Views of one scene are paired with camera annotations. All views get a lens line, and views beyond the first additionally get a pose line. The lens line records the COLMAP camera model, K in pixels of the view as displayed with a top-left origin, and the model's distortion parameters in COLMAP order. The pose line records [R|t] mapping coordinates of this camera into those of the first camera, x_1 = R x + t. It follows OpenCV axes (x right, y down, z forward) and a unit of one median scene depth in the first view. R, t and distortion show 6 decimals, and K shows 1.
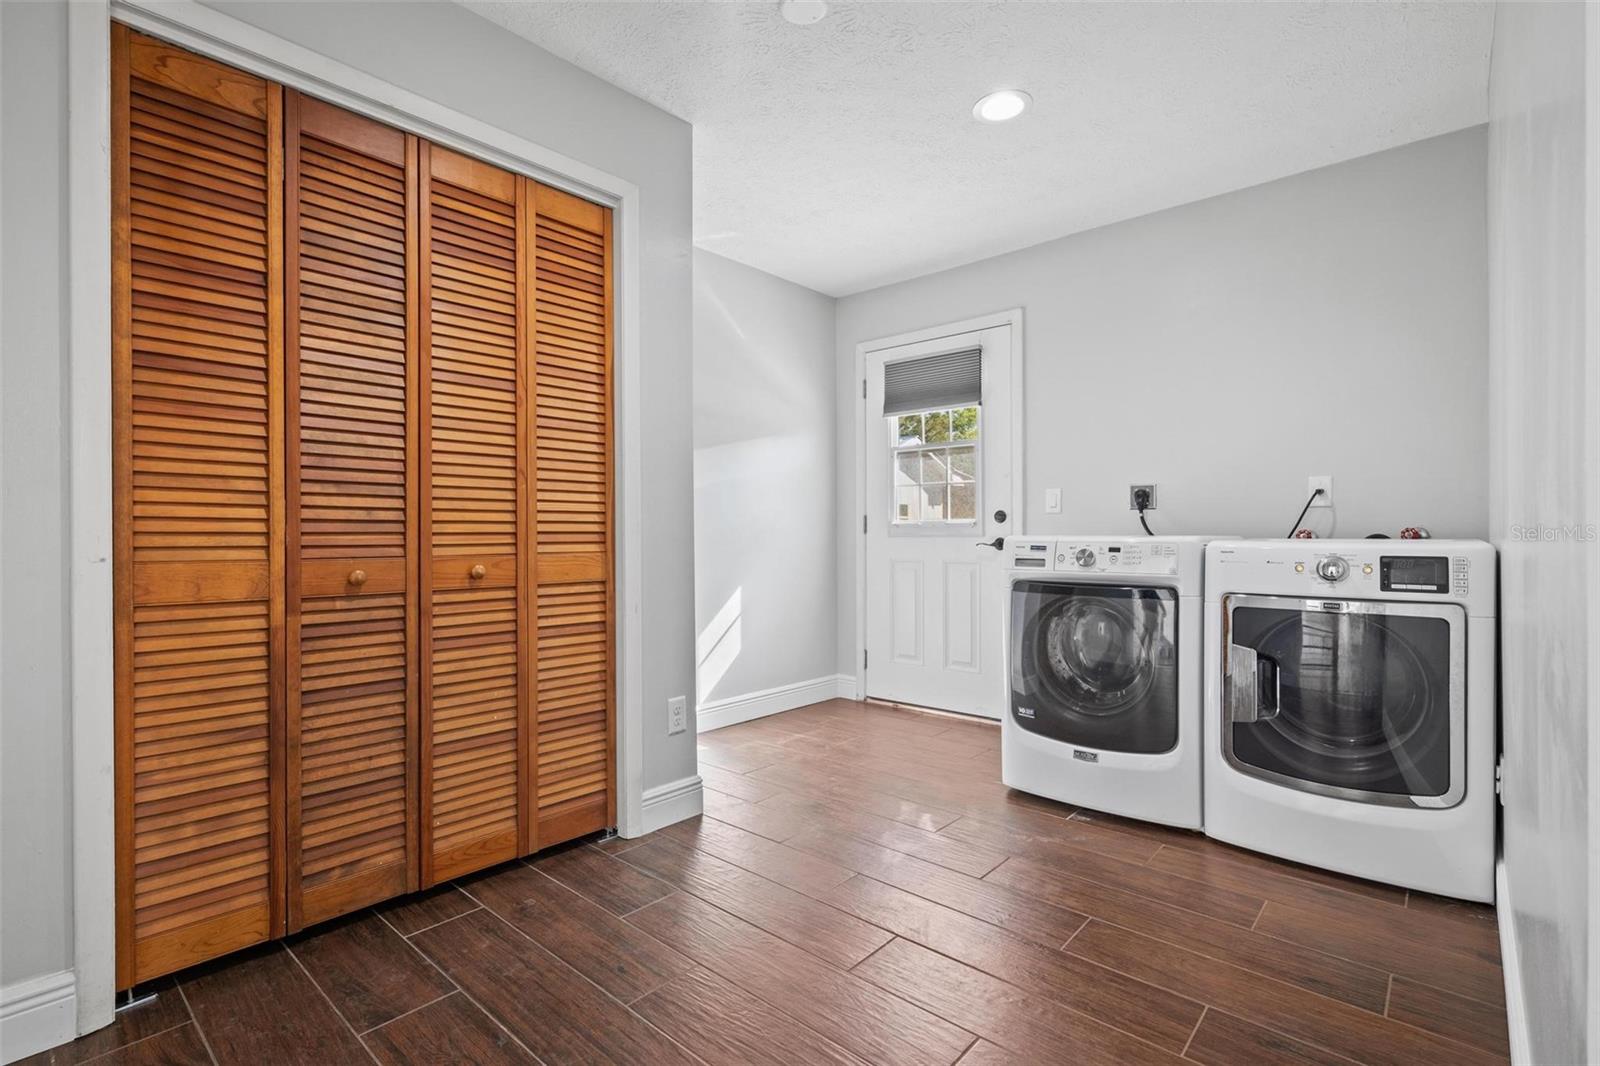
lens RADIAL K [[748.8, 0, 804.1], [0, 748.8, 536.9], [0, 0, 1]] dist [0.000879, 0.001265]
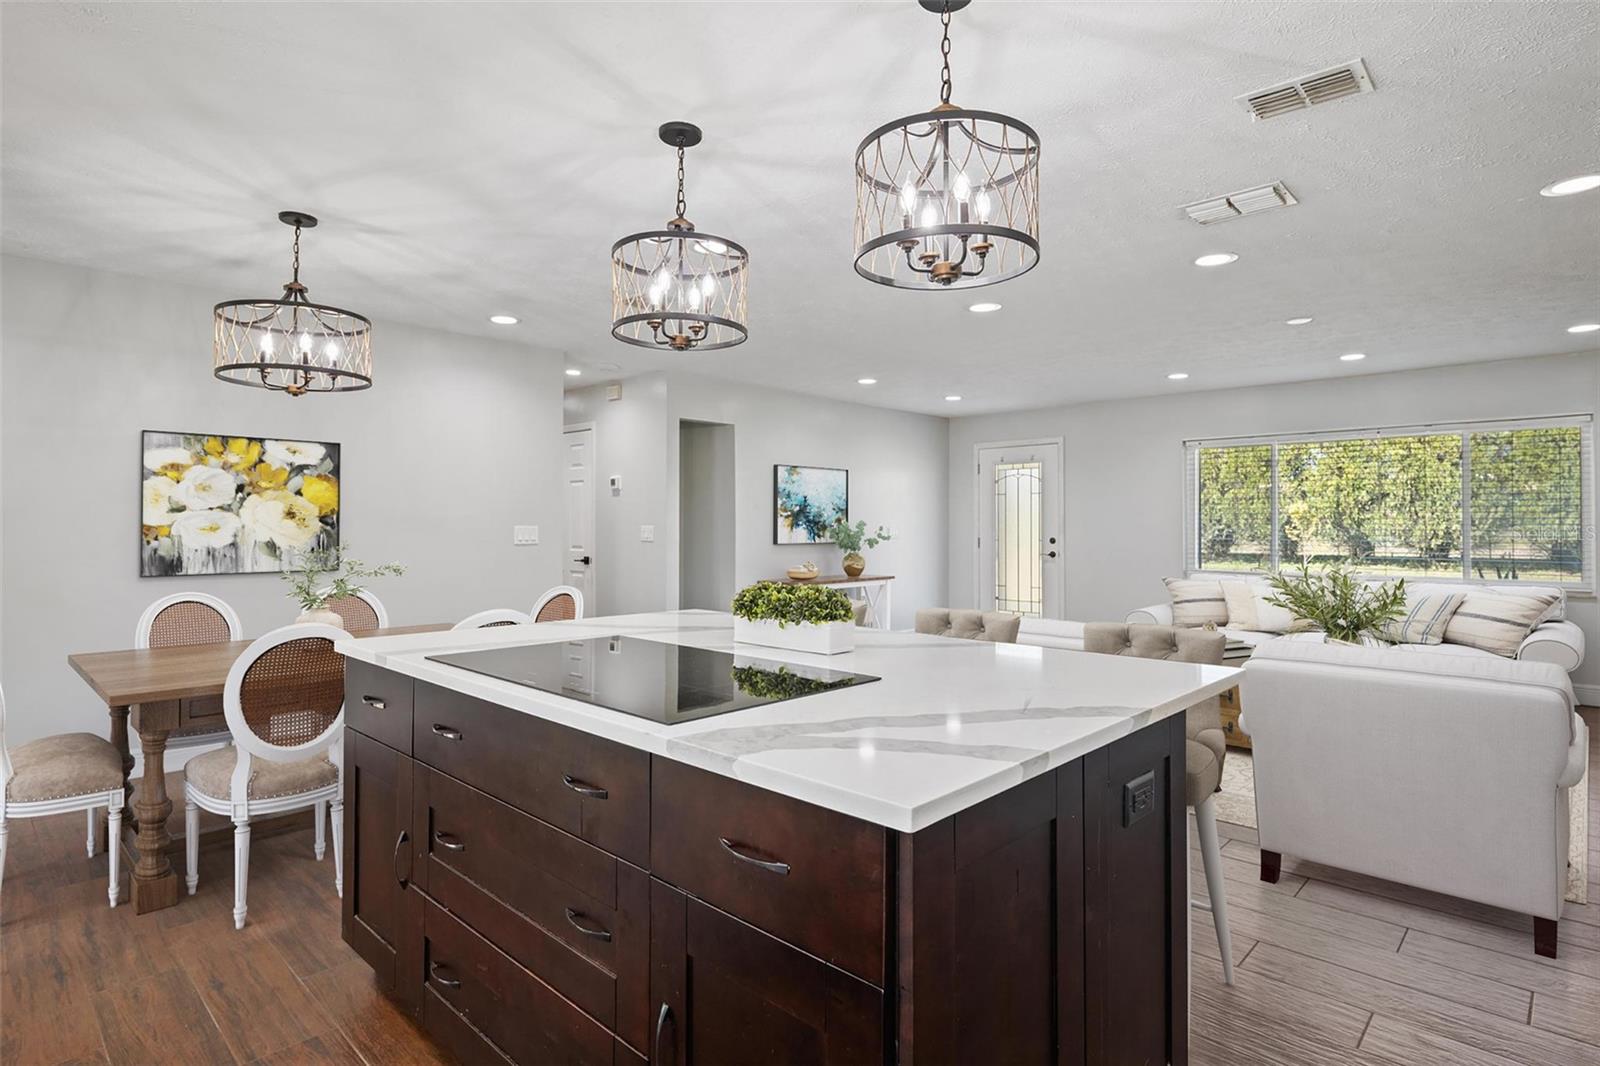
lens RADIAL K [[813.3, 0, 801.7], [0, 813.3, 533.4], [0, 0, 1]] dist [-0.001057, 0.001185]
pose [[0.999289, 0.008289, -0.036781, -0.337927], [-0.008501, 0.999948, -0.005605, -0.029158], [0.036732, 0.005914, 0.999308, -1.232713]]
